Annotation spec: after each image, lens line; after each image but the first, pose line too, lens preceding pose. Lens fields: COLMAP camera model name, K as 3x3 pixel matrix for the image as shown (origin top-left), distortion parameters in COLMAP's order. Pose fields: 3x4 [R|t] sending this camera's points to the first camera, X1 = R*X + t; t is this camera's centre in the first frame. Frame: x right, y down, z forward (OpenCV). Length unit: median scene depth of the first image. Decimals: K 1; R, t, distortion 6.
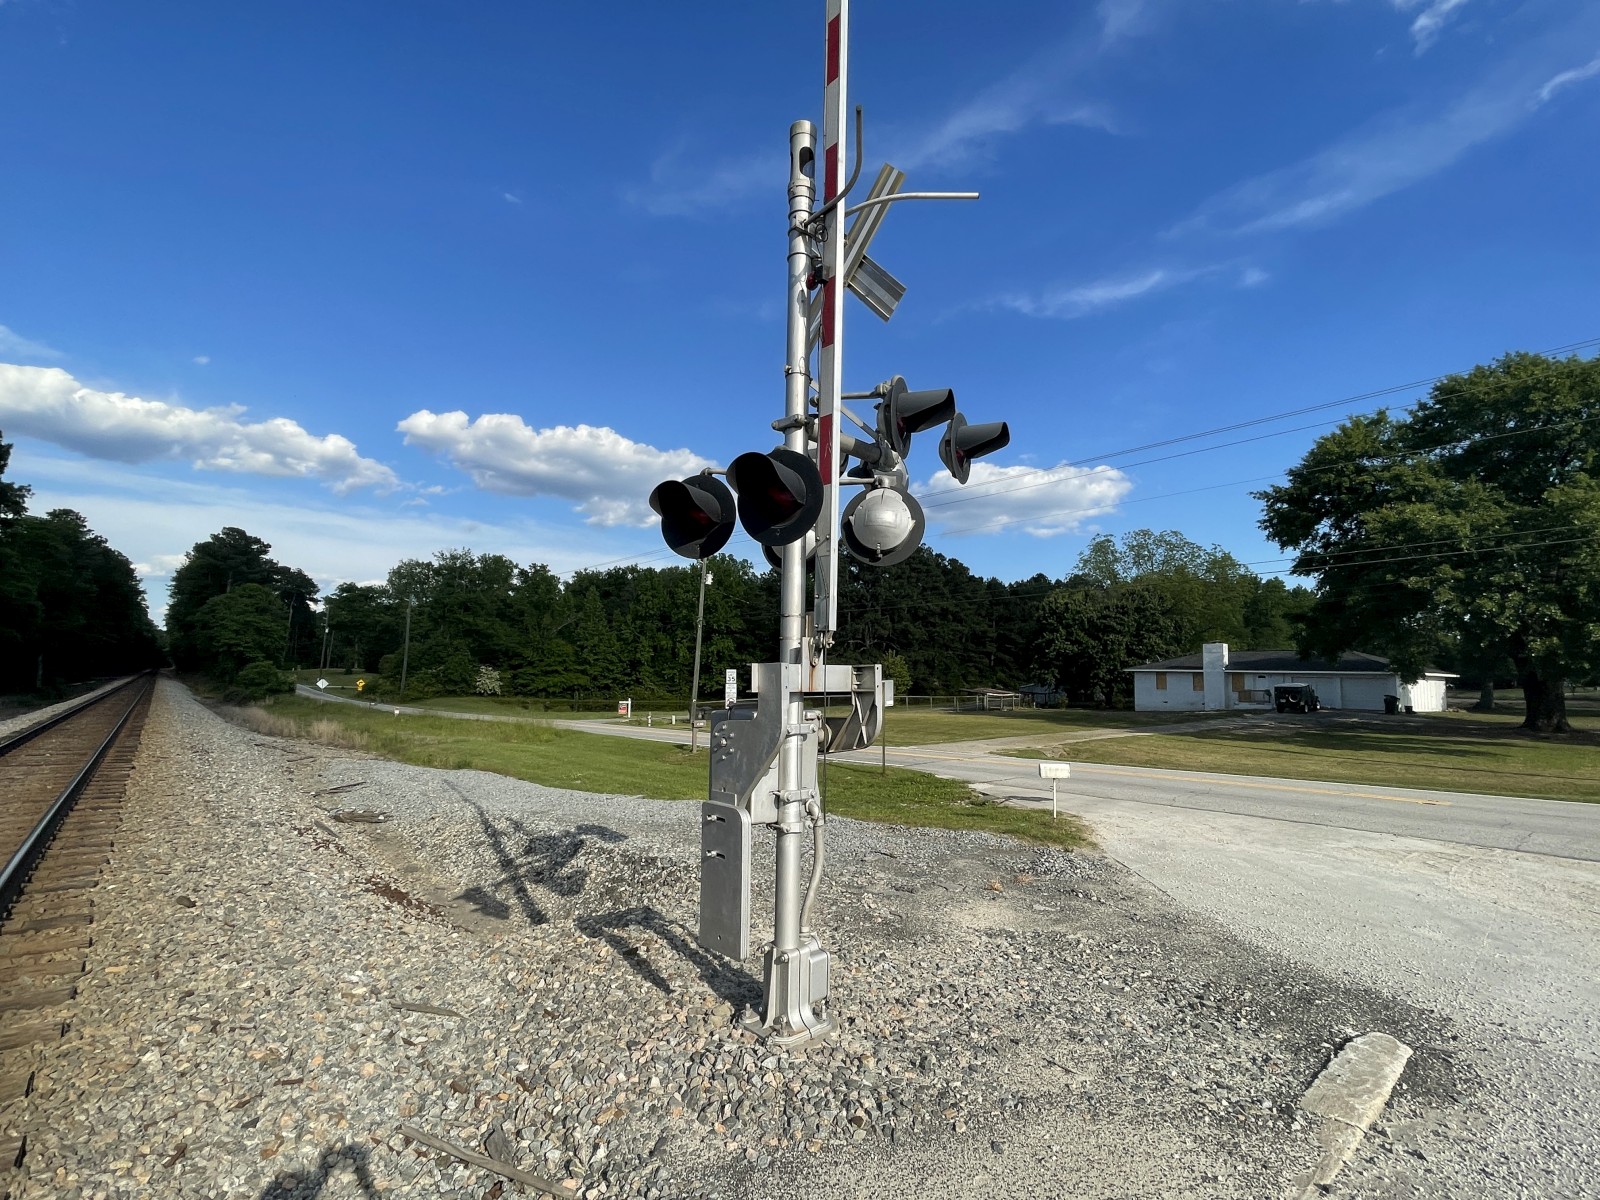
lens RADIAL K [[742.9, 0, 808.1], [0, 742.9, 599.0], [0, 0, 1]] dist [-0.004213, -0.000195]
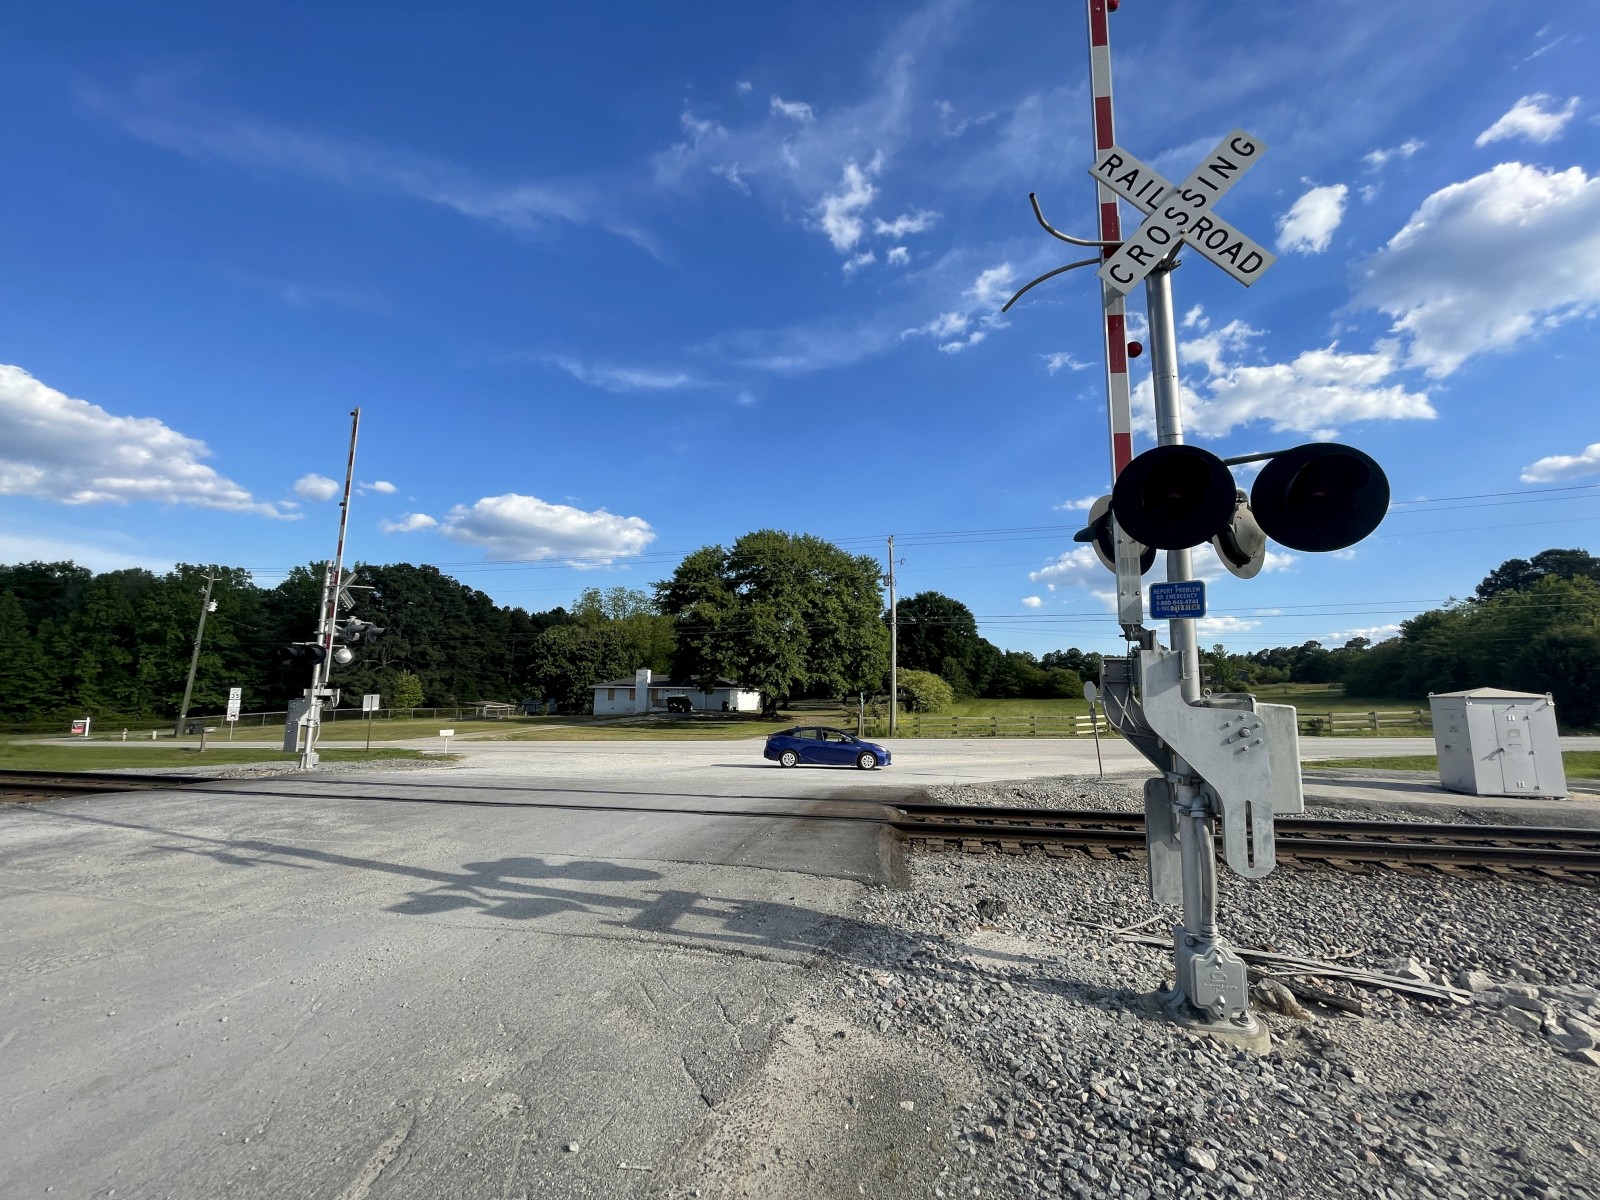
lens RADIAL K [[647.3, 0, 805.0], [0, 647.3, 600.1], [0, 0, 1]] dist [-0.003049, 0.000240]
pose [[0.798819, 0.075737, 0.596785, -0.001047], [-0.053839, 0.997063, -0.054469, -0.016090], [-0.599157, 0.011381, 0.800550, -0.158396]]
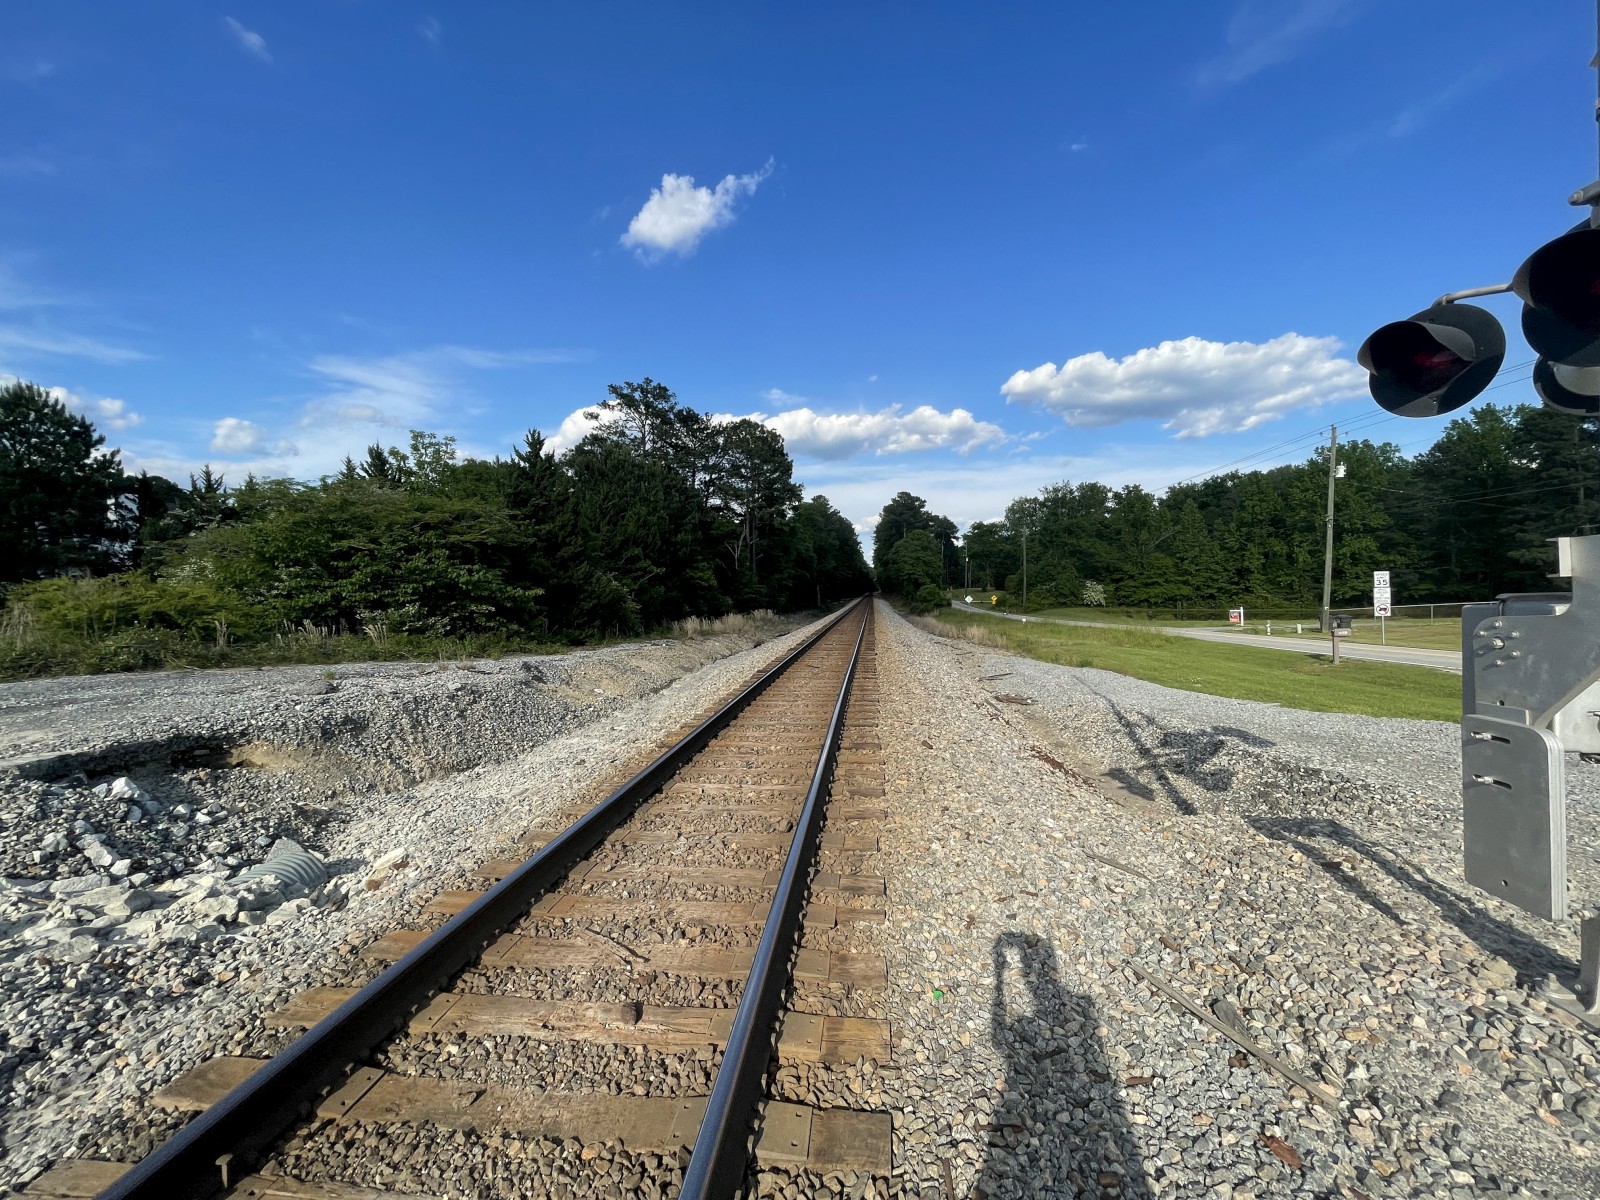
lens RADIAL K [[645.3, 0, 805.4], [0, 645.3, 599.3], [0, 0, 1]] dist [-0.000086, -0.000730]
pose [[0.681158, -0.021983, -0.731807, -0.004687], [0.107688, 0.991686, 0.070444, 0.000864], [0.724174, -0.126790, 0.677862, 0.000764]]
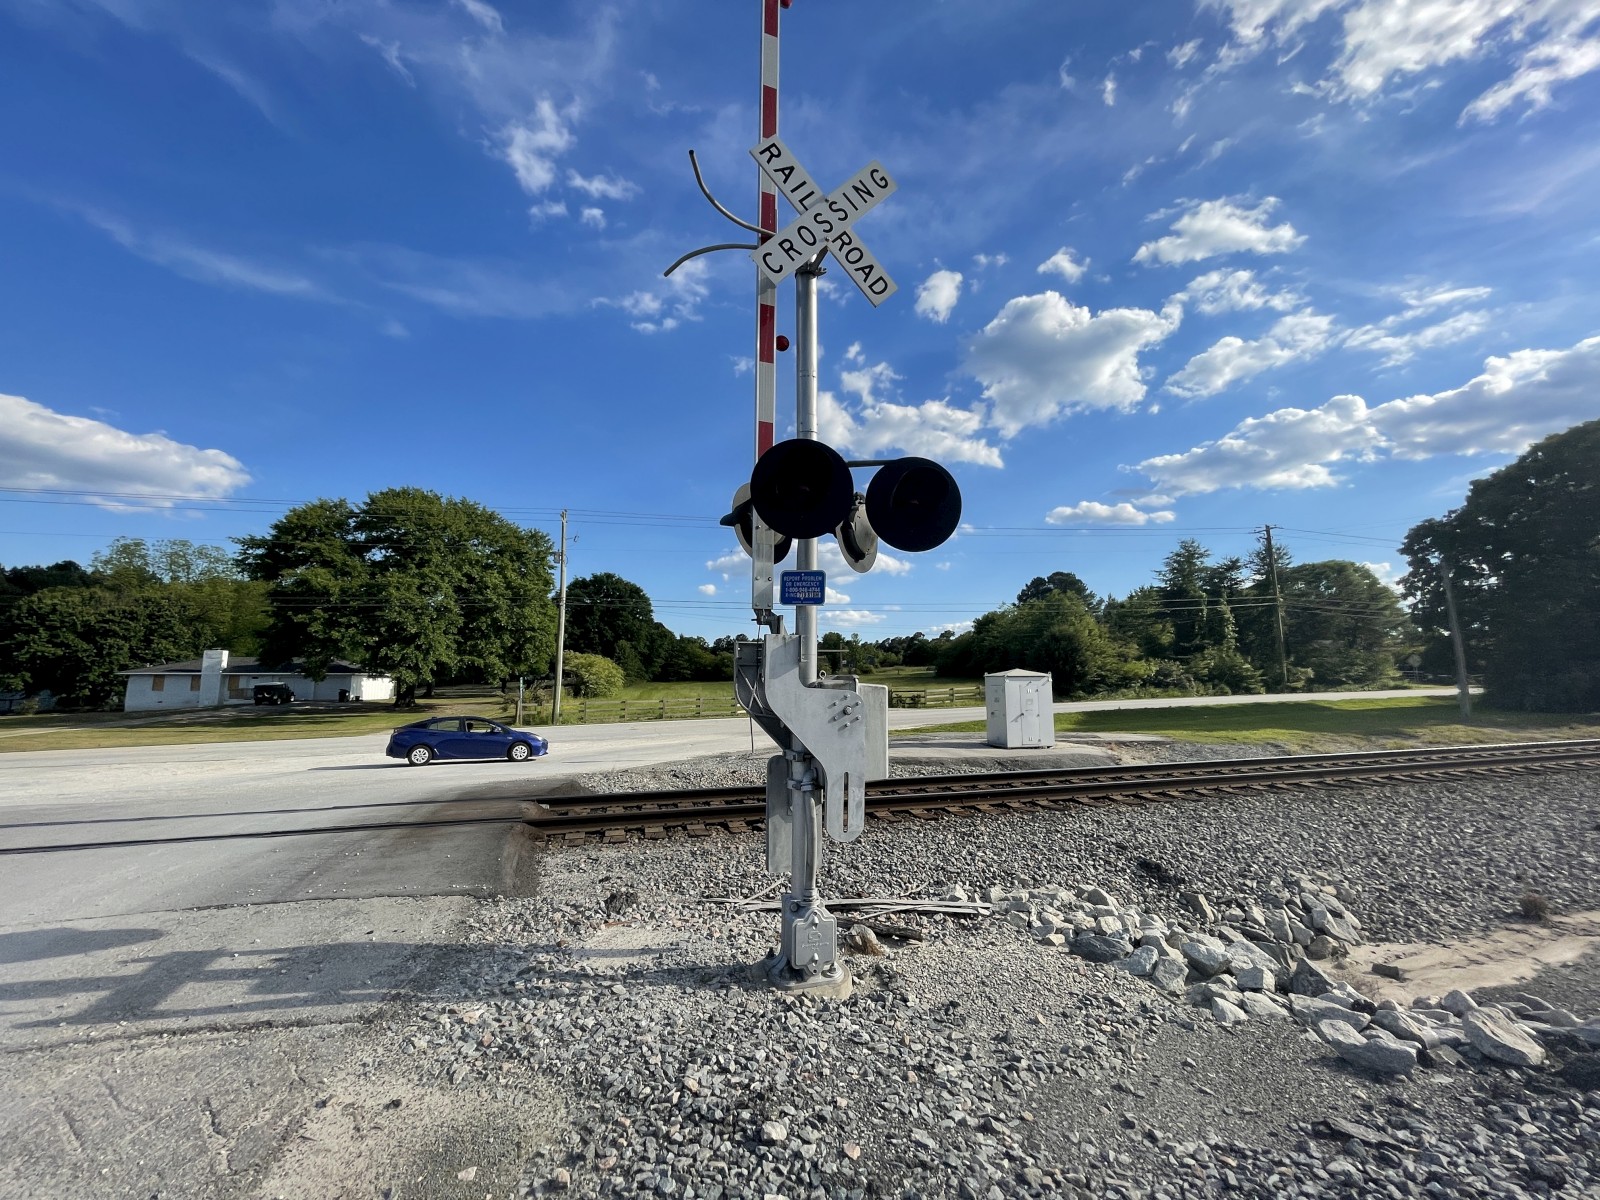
lens RADIAL K [[645.3, 0, 805.4], [0, 645.3, 599.3], [0, 0, 1]] dist [-0.000086, -0.000730]
pose [[0.420858, 0.091259, 0.902524, 0.002278], [-0.078734, 0.994847, -0.063880, -0.016066], [-0.903703, -0.044174, 0.425874, -0.158355]]
